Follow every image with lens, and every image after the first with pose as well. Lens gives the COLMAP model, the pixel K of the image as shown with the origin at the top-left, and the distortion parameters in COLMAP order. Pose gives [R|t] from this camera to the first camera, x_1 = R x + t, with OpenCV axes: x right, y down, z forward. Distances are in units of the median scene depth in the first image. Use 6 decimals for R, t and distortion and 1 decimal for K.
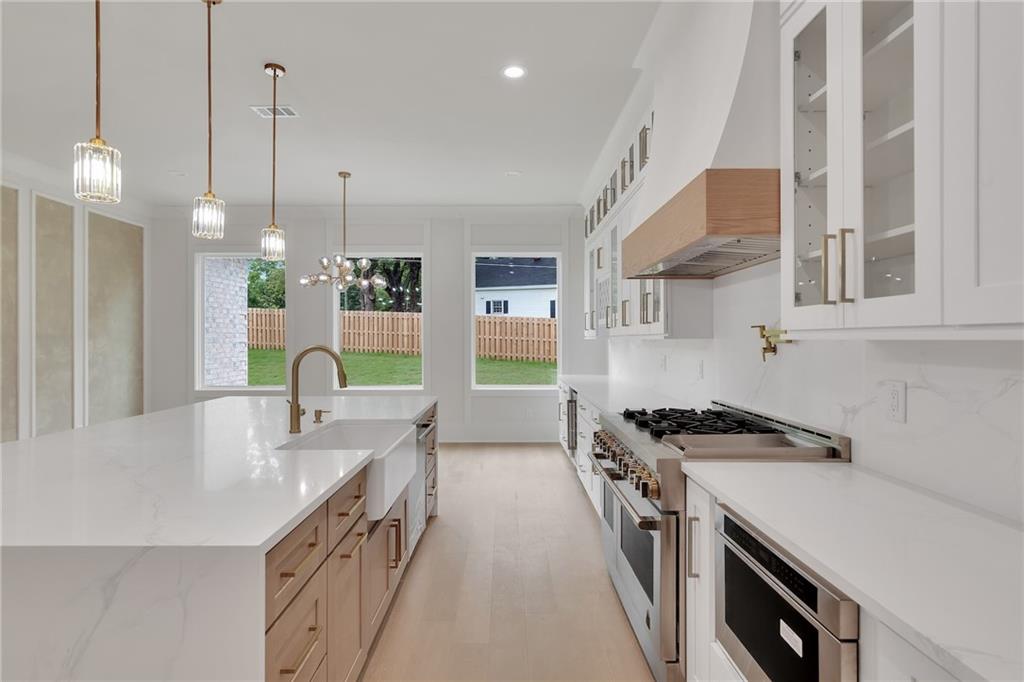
lens RADIAL K [[523.0, 0, 512.0], [0, 523.0, 341.0], [0, 0, 1]] dist [0.000971, 0.000008]
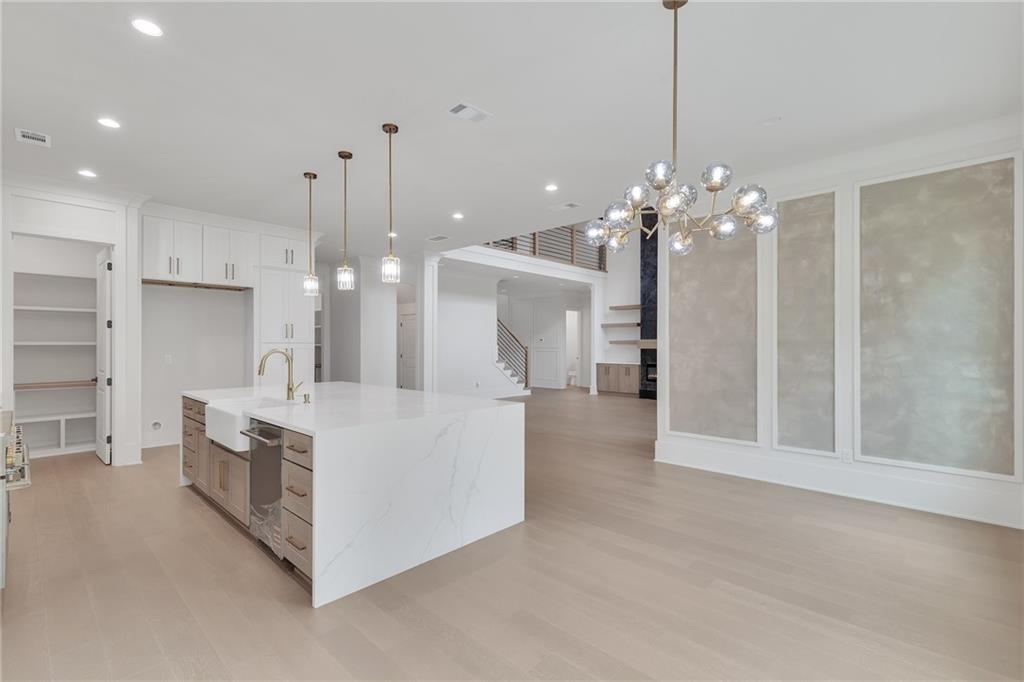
lens RADIAL K [[470.0, 0, 512.0], [0, 470.0, 341.0], [0, 0, 1]] dist [0.002378, 0.000302]
pose [[-0.684689, -0.003154, -0.728829, 0.016319], [-0.002636, 0.999995, -0.001851, -0.001581], [0.728831, 0.000653, -0.684694, 0.217305]]
